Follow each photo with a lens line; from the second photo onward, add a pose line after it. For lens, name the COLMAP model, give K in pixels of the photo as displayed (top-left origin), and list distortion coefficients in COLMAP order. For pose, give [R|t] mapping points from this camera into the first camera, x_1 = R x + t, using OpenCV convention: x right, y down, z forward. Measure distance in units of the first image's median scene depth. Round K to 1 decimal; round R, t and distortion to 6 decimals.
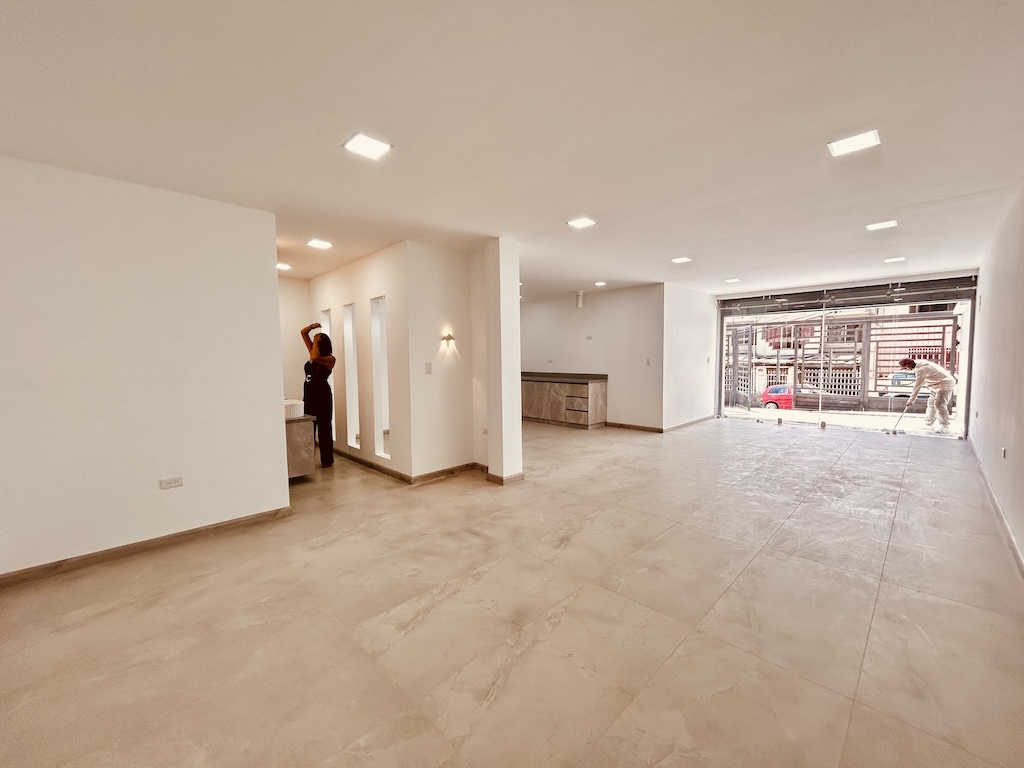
lens RADIAL K [[412.7, 0, 513.2], [0, 412.7, 382.3], [0, 0, 1]] dist [-0.003300, 0.002120]
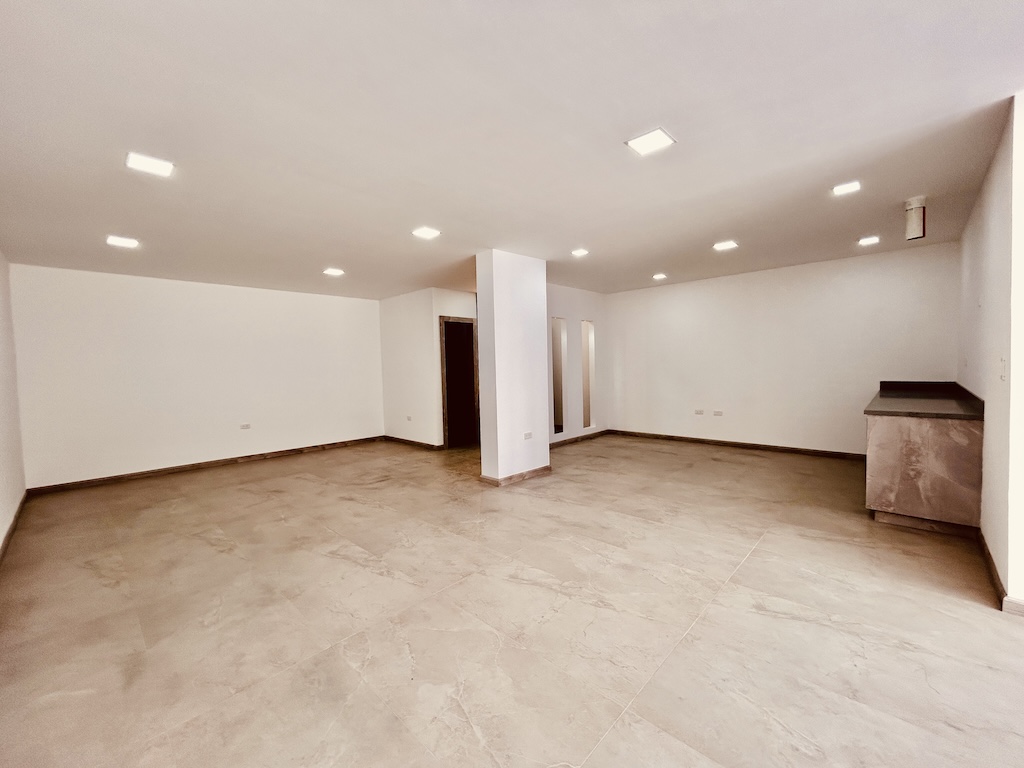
lens RADIAL K [[412.7, 0, 513.2], [0, 412.7, 384.2], [0, 0, 1]] dist [-0.003300, 0.002120]
pose [[0.029890, 0.058050, -0.997866, 1.318898], [-0.035211, 0.997754, 0.056989, -0.091329], [0.998933, 0.033432, 0.031867, 1.307298]]
